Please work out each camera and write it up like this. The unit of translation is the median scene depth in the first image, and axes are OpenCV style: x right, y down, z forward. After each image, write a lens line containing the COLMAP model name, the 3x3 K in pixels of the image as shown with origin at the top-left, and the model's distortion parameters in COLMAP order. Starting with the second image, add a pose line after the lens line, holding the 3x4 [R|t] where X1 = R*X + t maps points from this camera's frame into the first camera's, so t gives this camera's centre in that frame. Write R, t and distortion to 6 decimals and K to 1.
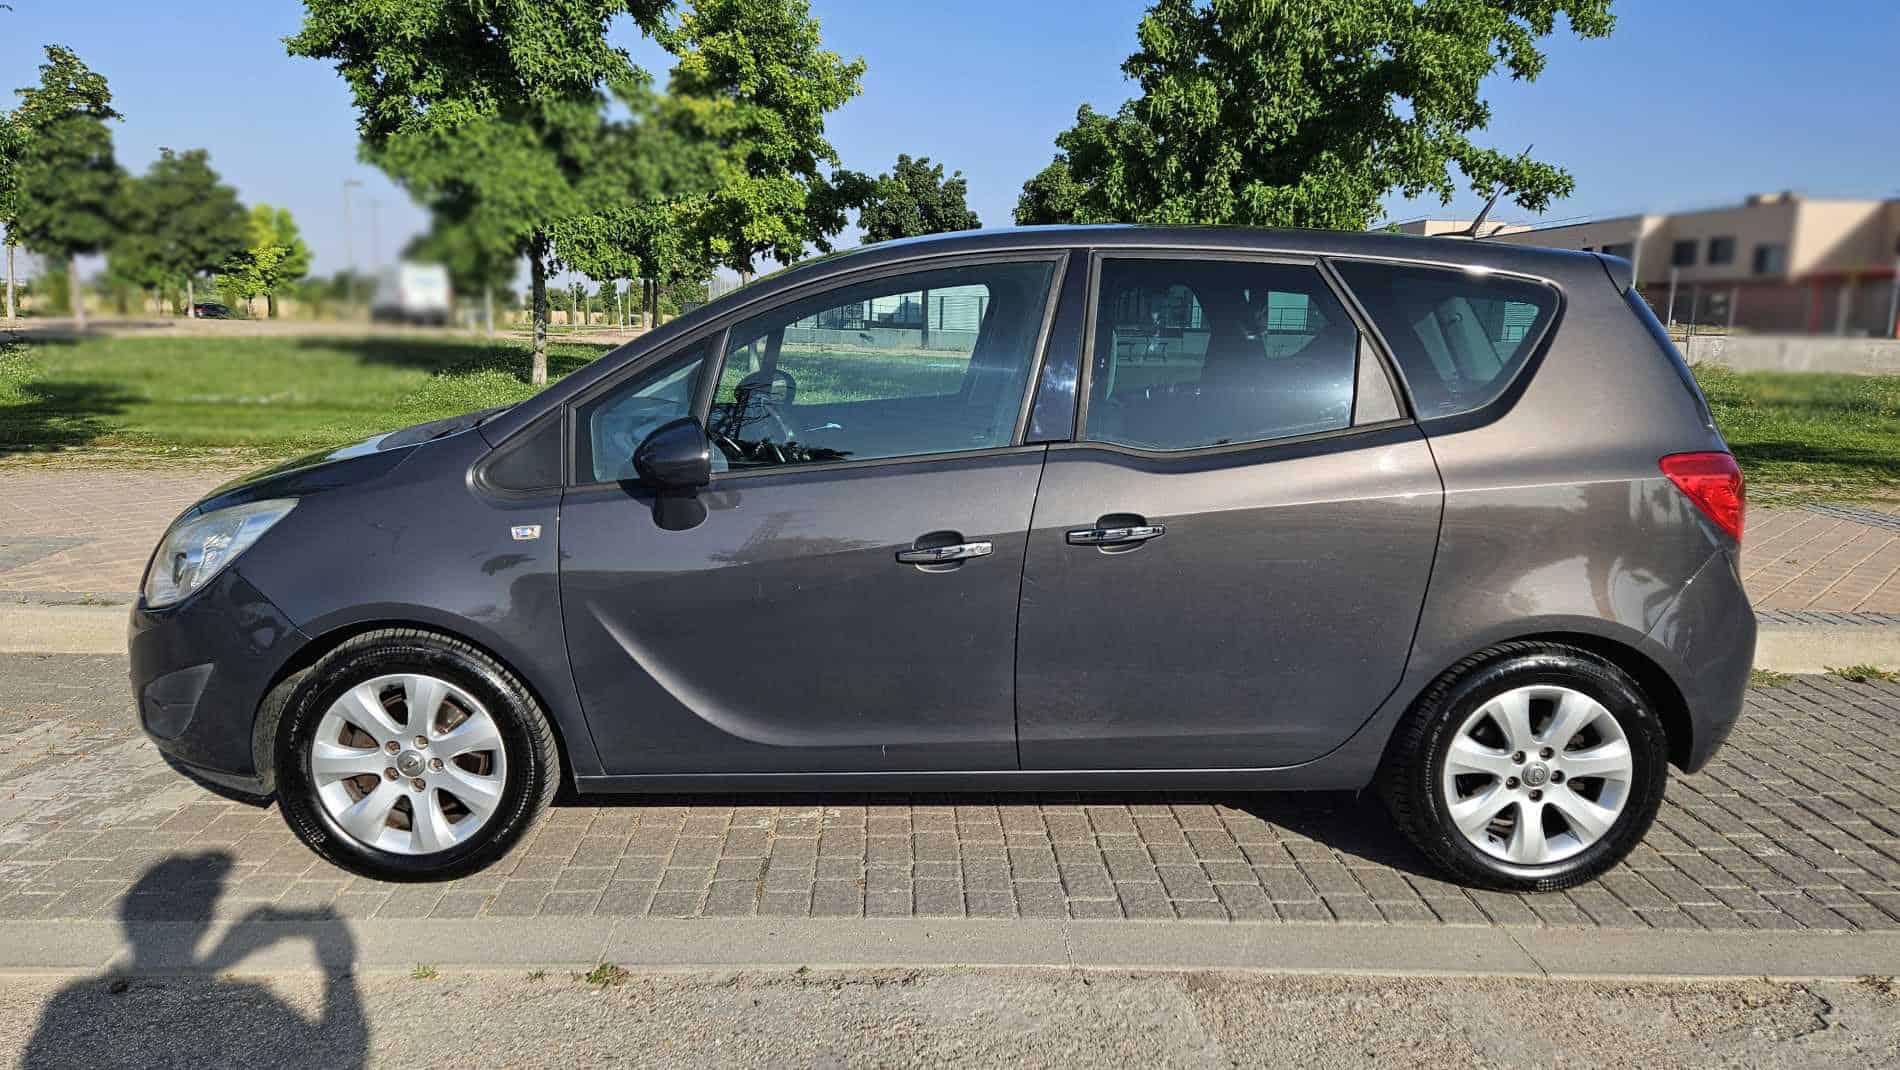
lens RADIAL K [[1233.4, 0, 944.8], [0, 1233.4, 544.8], [0, 0, 1]] dist [0.065391, -0.058215]
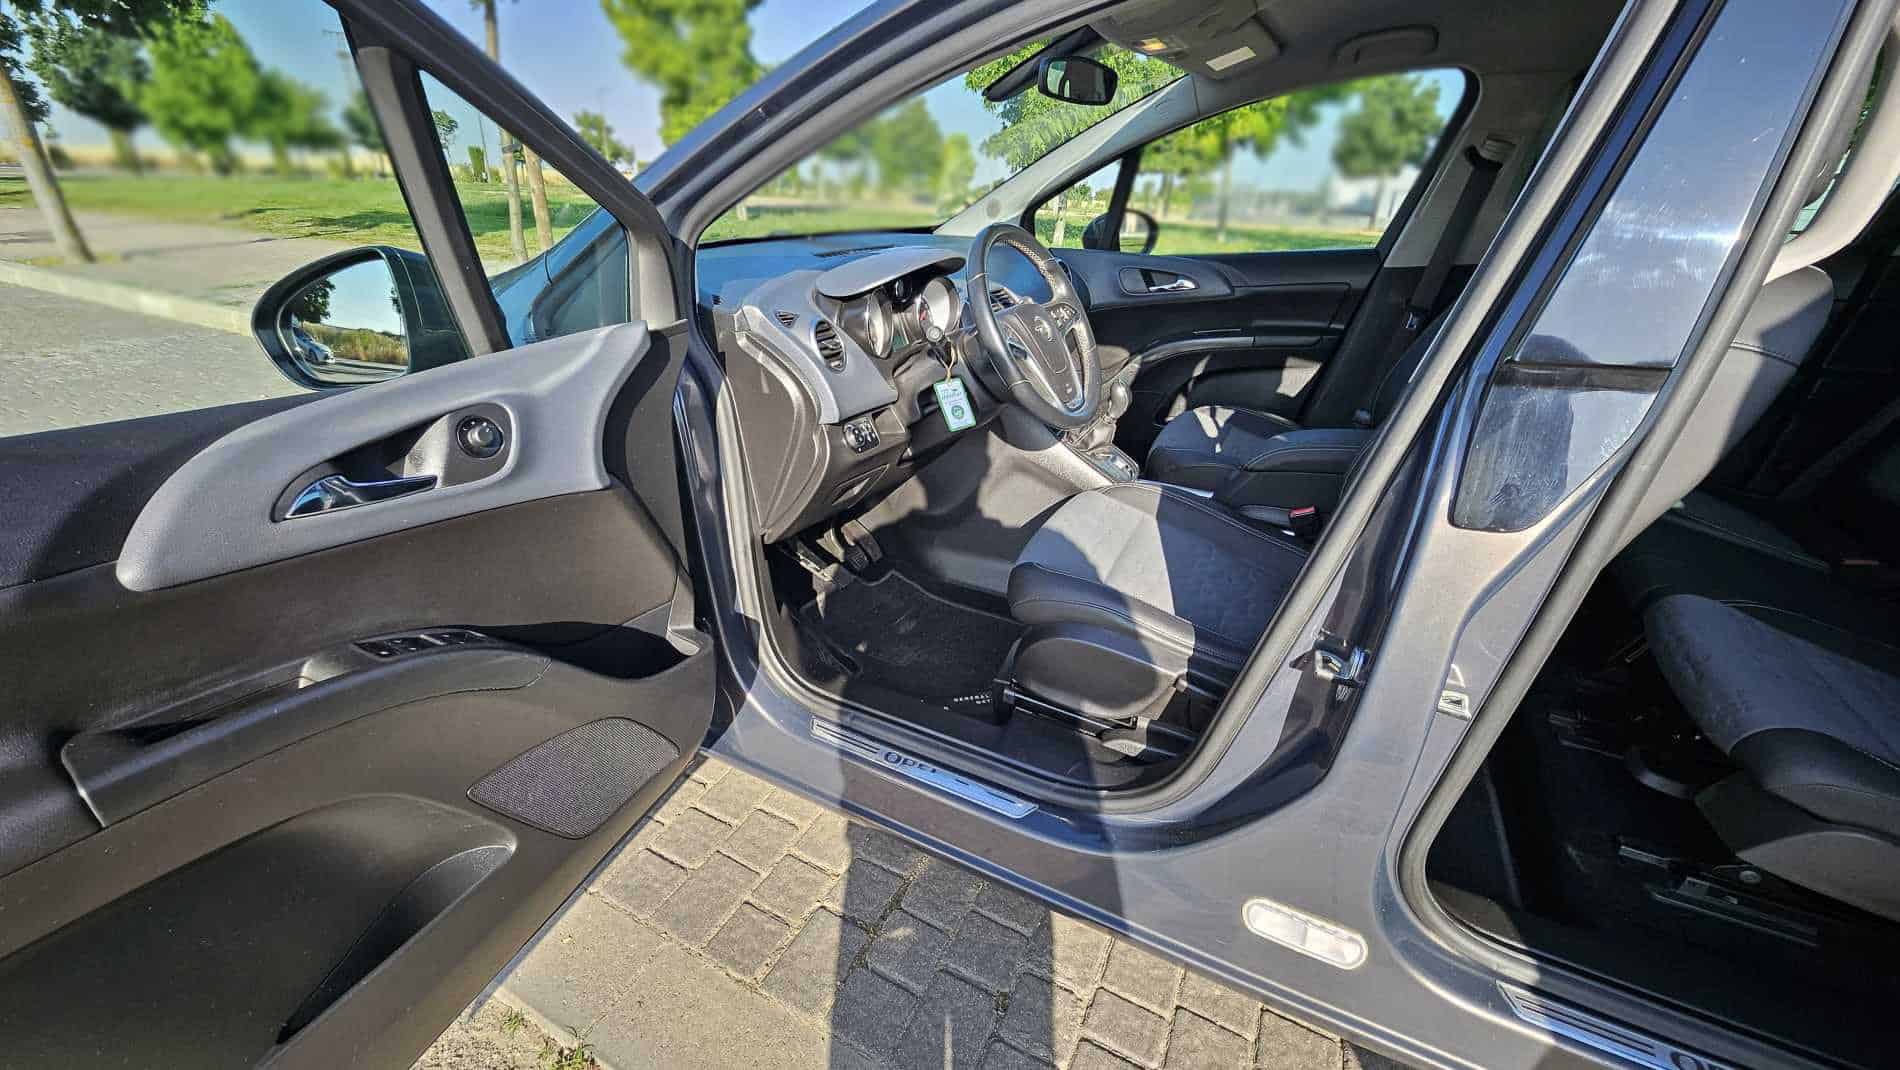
lens RADIAL K [[760.4, 0, 915.8], [0, 760.4, 523.9], [0, 0, 1]] dist [-0.000446, -0.000052]
pose [[0.865101, 0.210656, -0.455220, 0.021359], [-0.108012, 0.964482, 0.241055, -0.060071], [0.489831, -0.159367, 0.857128, 0.597862]]
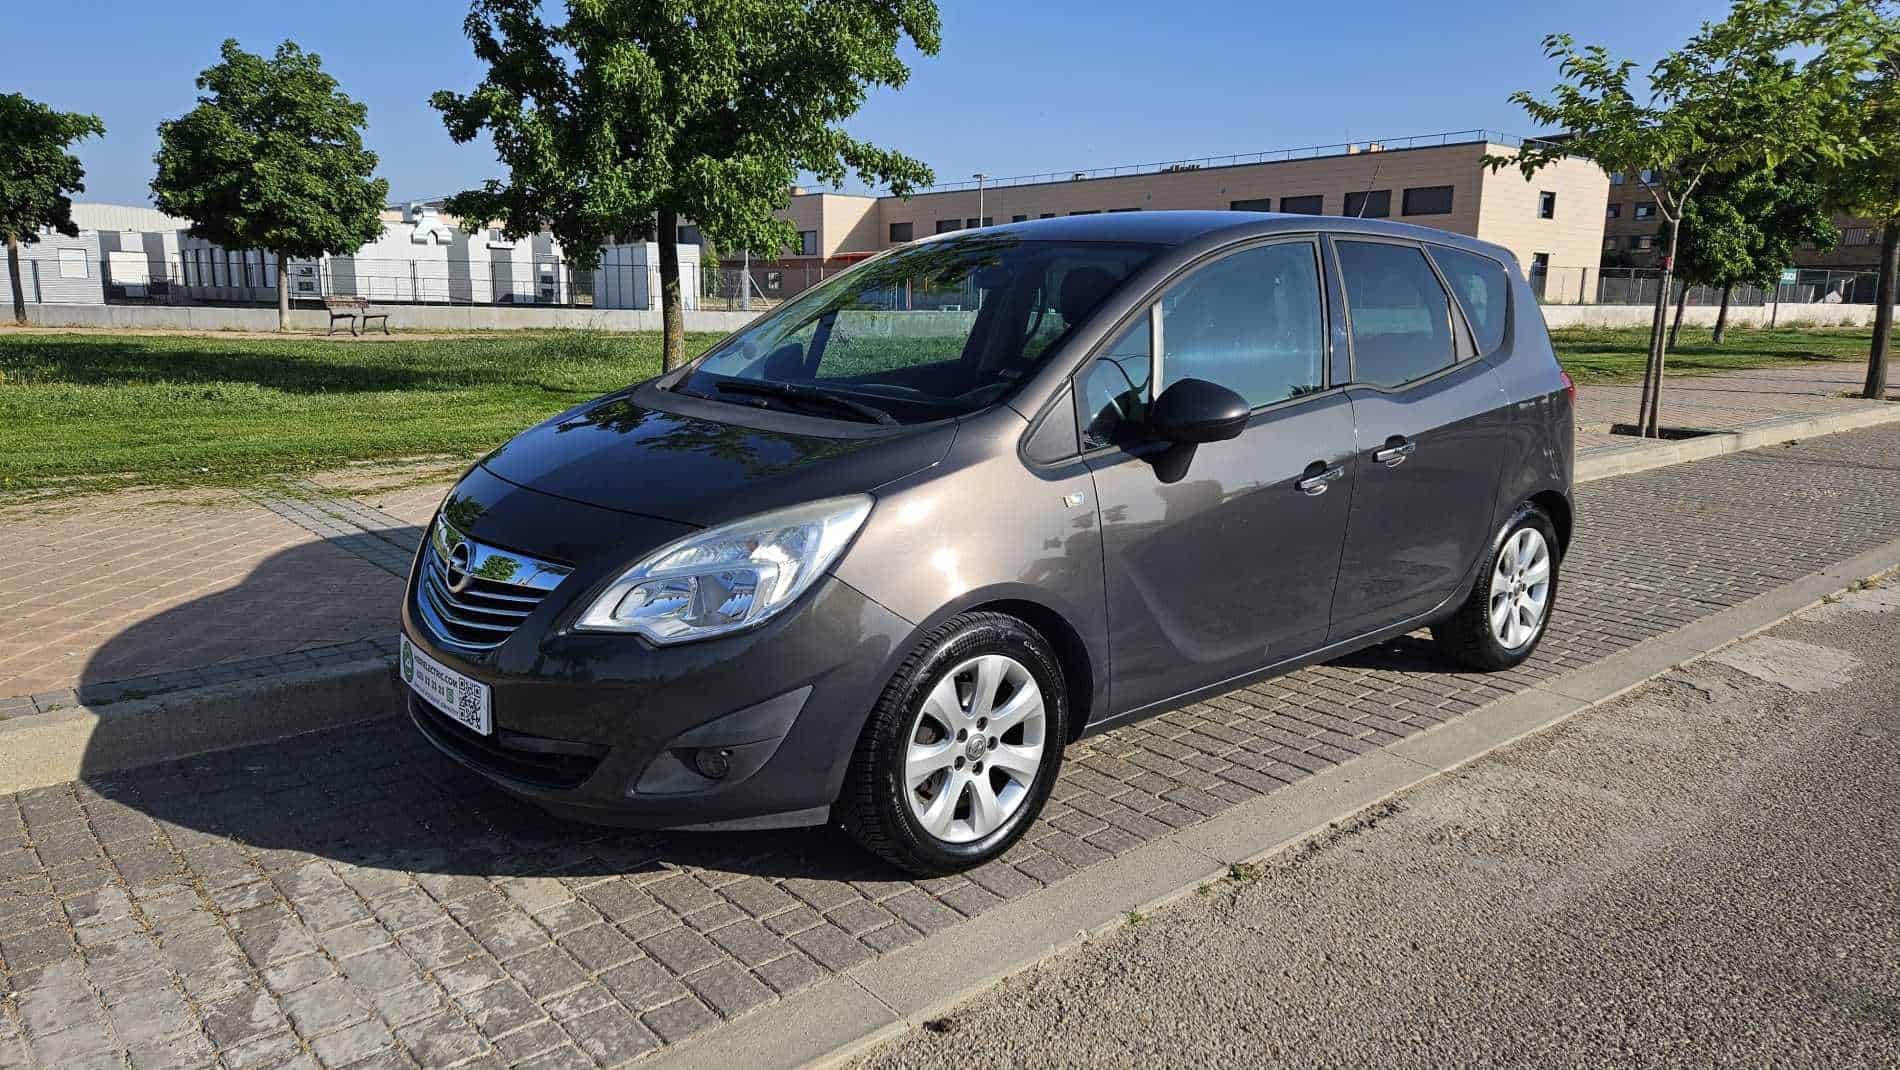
lens RADIAL K [[1233.4, 0, 944.8], [0, 1233.4, 544.8], [0, 0, 1]] dist [0.065391, -0.058215]
pose [[0.779447, -0.129236, 0.612992, -0.882910], [0.115399, 0.991365, 0.062273, -0.040992], [-0.615747, 0.022200, 0.787631, 0.206195]]
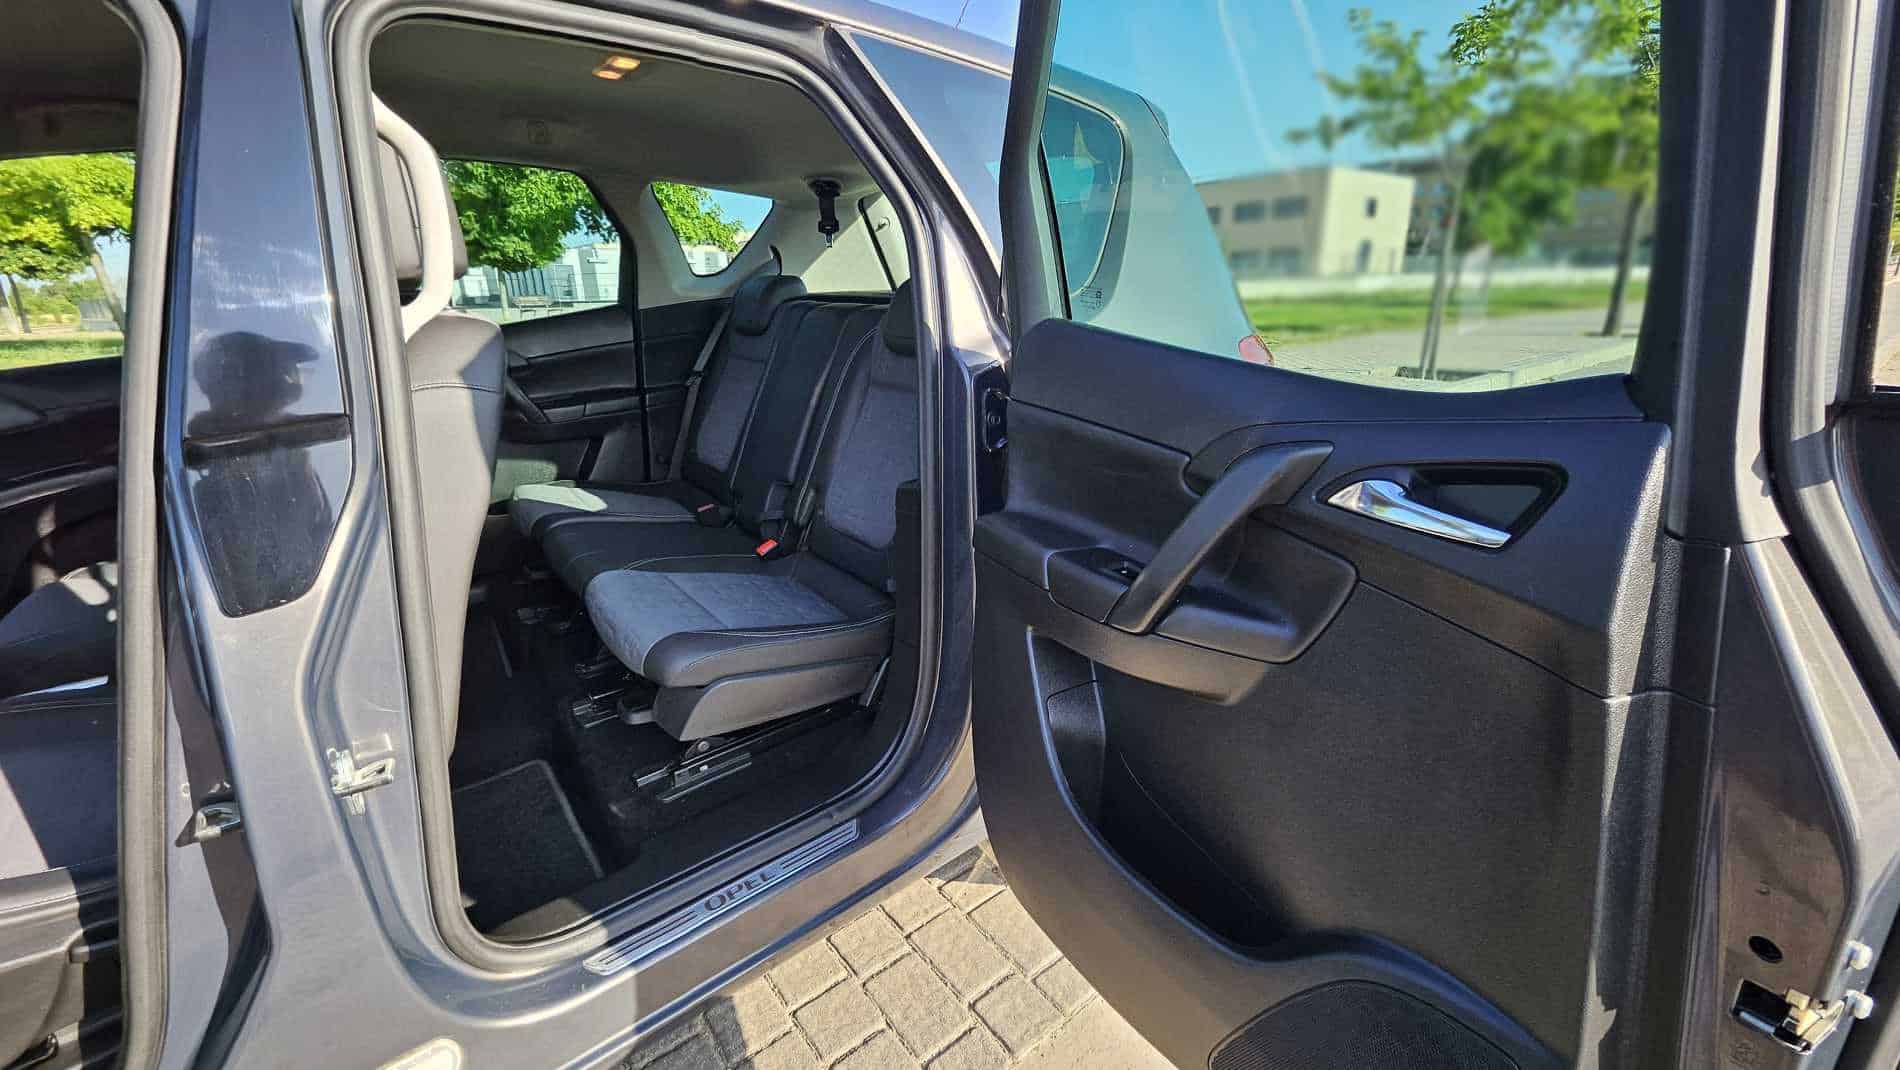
lens RADIAL K [[759.2, 0, 952.1], [0, 759.2, 520.4], [0, 0, 1]] dist [-0.000990, -0.000032]
pose [[0.804531, -0.207719, 0.556401, 0.096781], [0.143665, 0.977087, 0.157040, -0.052833], [-0.576273, -0.046408, 0.815939, 0.591747]]
